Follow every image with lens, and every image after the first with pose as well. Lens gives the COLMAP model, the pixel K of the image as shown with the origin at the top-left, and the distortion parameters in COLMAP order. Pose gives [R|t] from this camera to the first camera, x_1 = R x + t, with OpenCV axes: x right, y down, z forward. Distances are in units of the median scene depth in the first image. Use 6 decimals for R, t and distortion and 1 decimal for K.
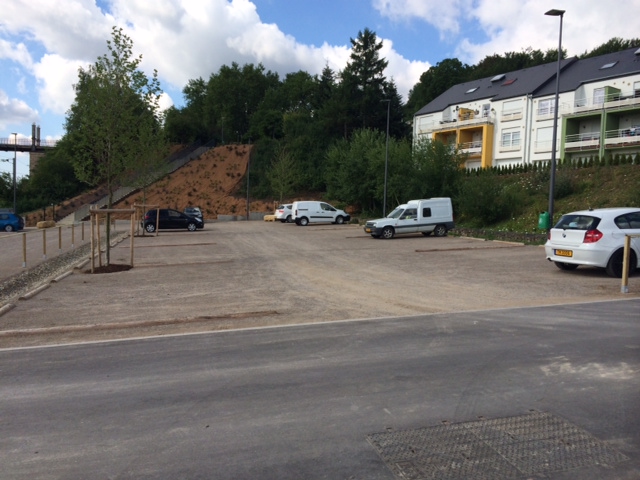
lens RADIAL K [[538.9, 0, 320.0], [0, 538.9, 240.0], [0, 0, 1]] dist [0.084228, -0.119024]
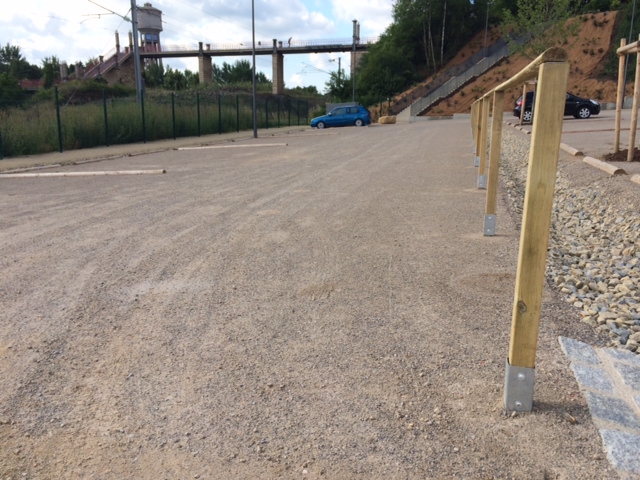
lens RADIAL K [[543.7, 0, 320.0], [0, 543.7, 240.0], [0, 0, 1]] dist [0.079179, -0.115796]
pose [[0.874422, 0.078631, -0.478752, -0.221403], [0.004003, 0.985576, 0.169184, 0.023176], [0.485149, -0.149855, 0.861495, 0.186567]]
